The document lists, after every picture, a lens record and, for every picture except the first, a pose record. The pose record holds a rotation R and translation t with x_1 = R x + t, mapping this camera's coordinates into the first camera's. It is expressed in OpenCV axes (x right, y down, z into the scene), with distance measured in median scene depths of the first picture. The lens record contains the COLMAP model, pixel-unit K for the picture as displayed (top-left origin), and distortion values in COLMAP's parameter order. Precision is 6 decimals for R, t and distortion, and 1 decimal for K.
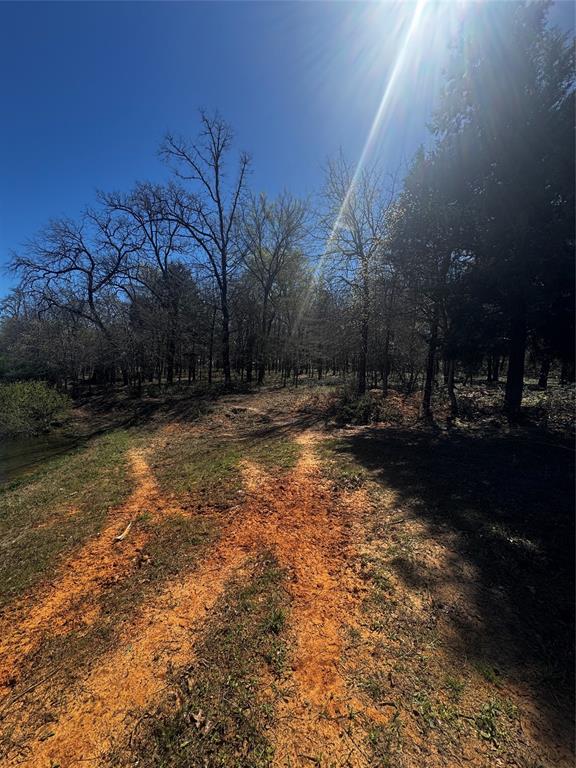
lens RADIAL K [[306.8, 0, 287.2], [0, 306.8, 381.5], [0, 0, 1]] dist [-0.001872, 0.000681]
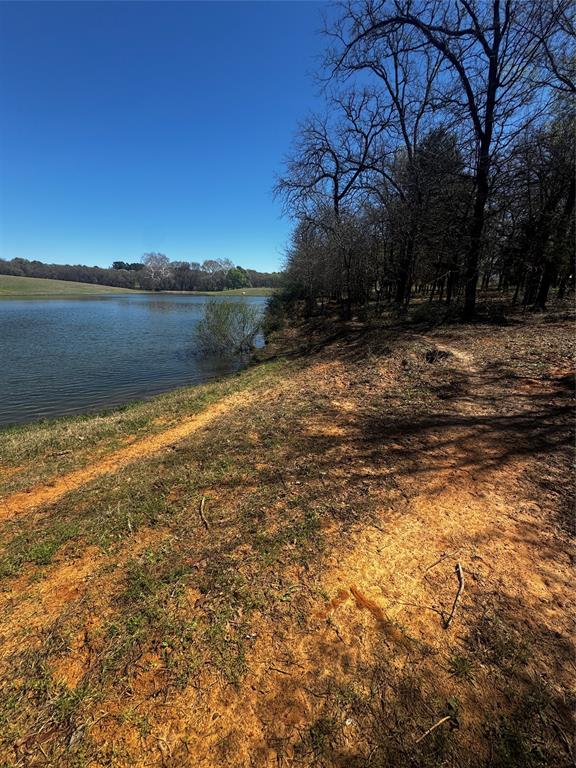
lens RADIAL K [[306.8, 0, 289.4], [0, 306.8, 381.7], [0, 0, 1]] dist [-0.001872, 0.000681]
pose [[0.665124, 0.203377, -0.718504, 0.045085], [-0.017540, 0.966186, 0.257248, 0.000708], [0.746527, -0.158499, 0.646201, 0.230418]]
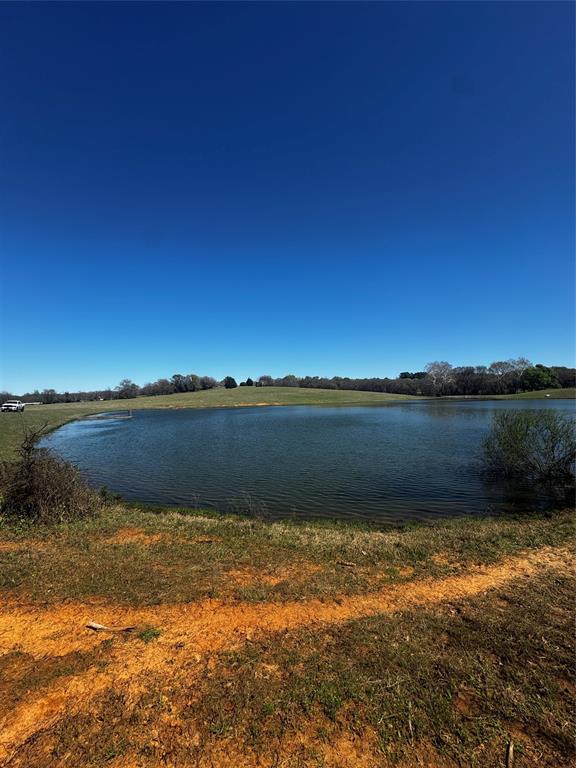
lens RADIAL K [[306.8, 0, 290.8], [0, 306.8, 382.8], [0, 0, 1]] dist [-0.001872, 0.000681]
pose [[-0.111404, -0.064401, -0.991686, 0.043332], [0.001019, 0.997890, -0.064918, -0.009257], [0.993775, -0.008242, -0.111103, 0.227815]]
